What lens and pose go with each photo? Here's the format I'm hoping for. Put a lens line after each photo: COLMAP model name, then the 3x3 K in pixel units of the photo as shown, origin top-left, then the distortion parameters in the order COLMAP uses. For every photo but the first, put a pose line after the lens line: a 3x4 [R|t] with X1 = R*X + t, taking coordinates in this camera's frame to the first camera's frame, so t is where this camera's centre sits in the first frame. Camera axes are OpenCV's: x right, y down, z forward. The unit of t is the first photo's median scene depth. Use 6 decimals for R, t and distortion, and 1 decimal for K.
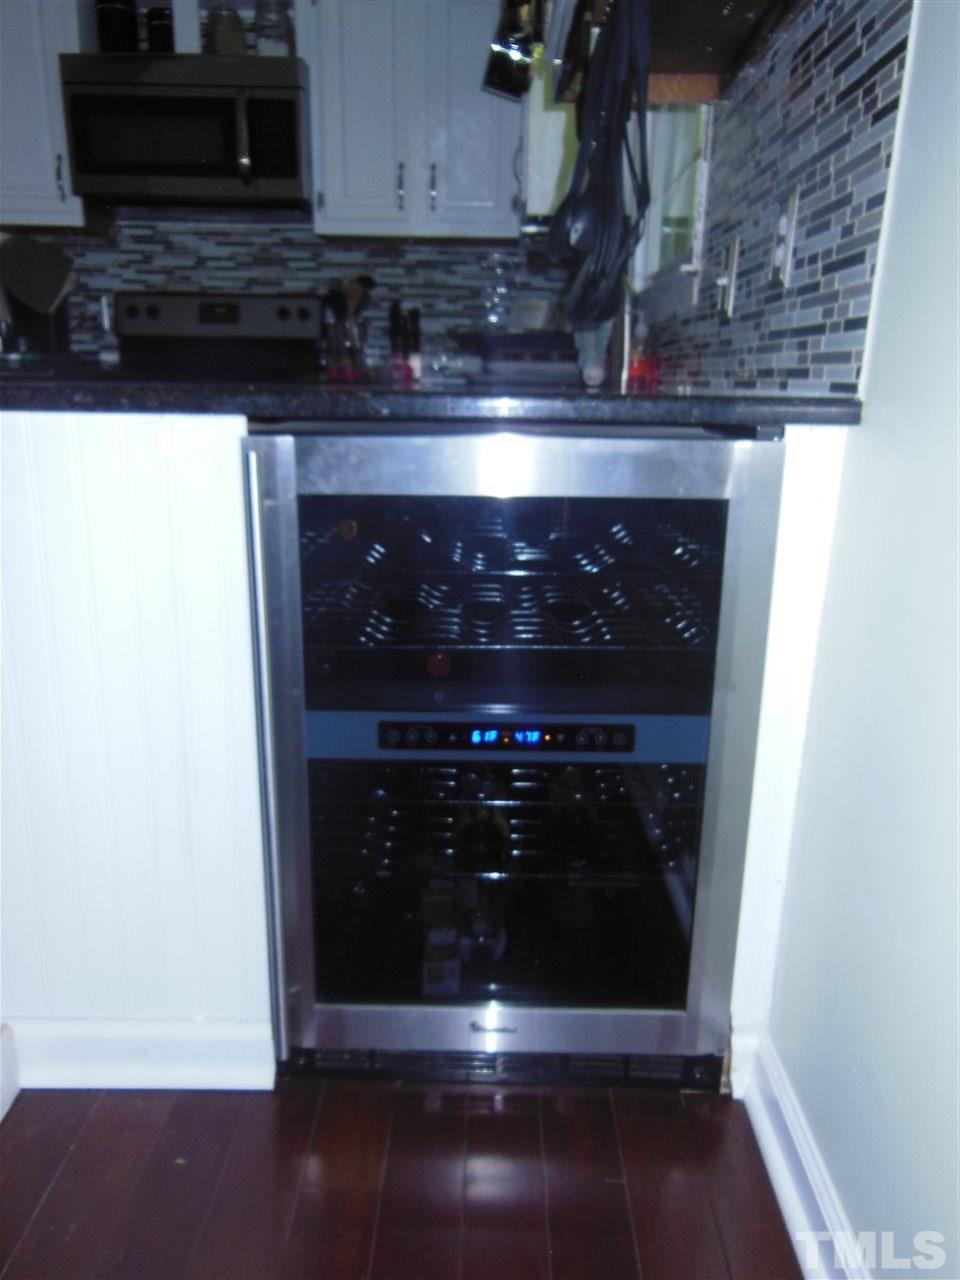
lens RADIAL K [[930.6, 0, 480.0], [0, 930.6, 640.0], [0, 0, 1]] dist [-0.001954, 0.005011]
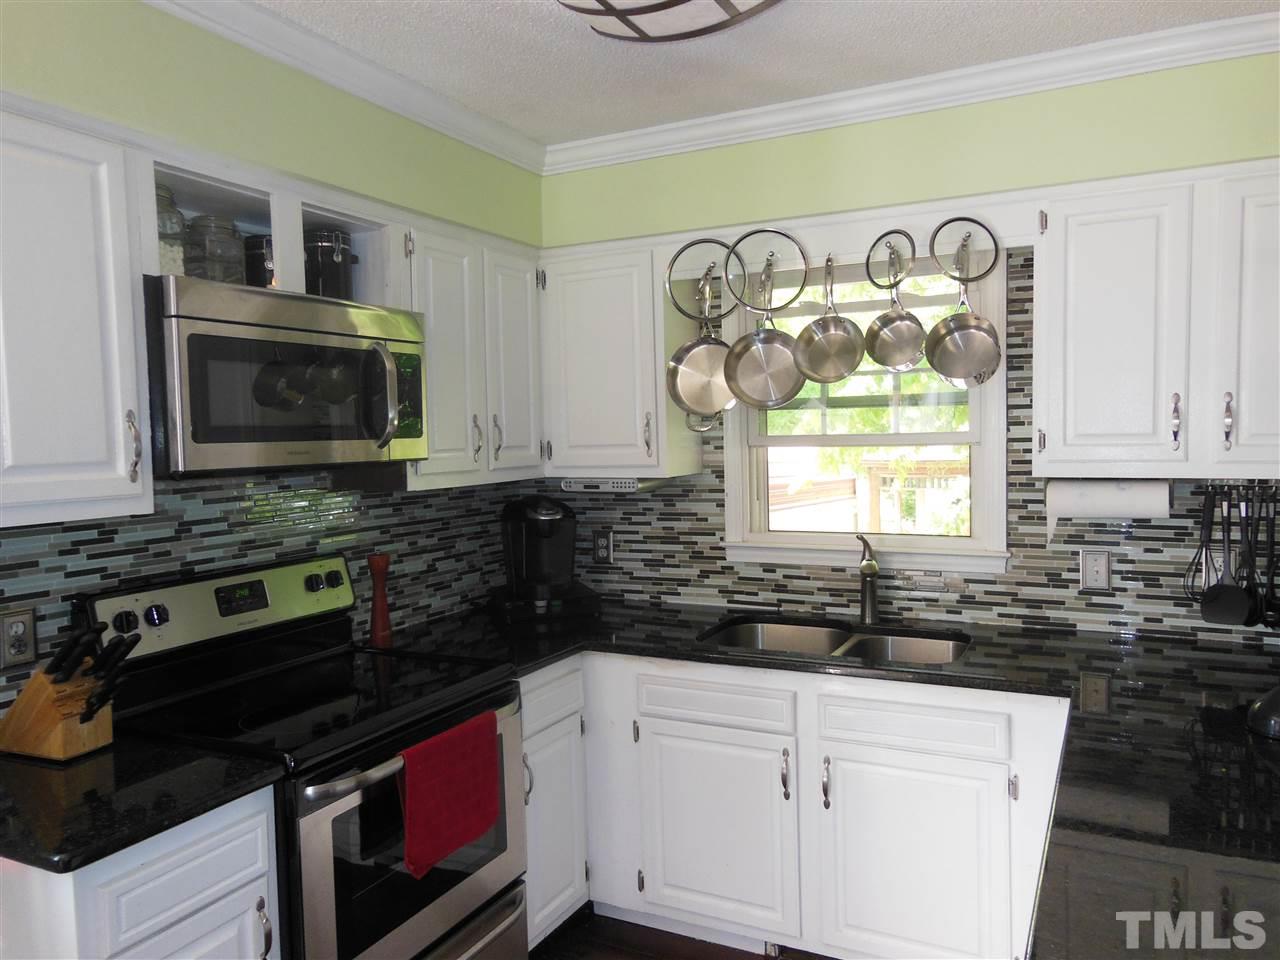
lens RADIAL K [[930.6, 0, 640.0], [0, 930.6, 480.0], [0, 0, 1]] dist [-0.001954, 0.005011]
pose [[0.440279, -0.077002, 0.894553, -0.752018], [0.276520, 0.959518, -0.053503, -0.311718], [-0.854220, 0.270918, 0.443748, 0.407142]]
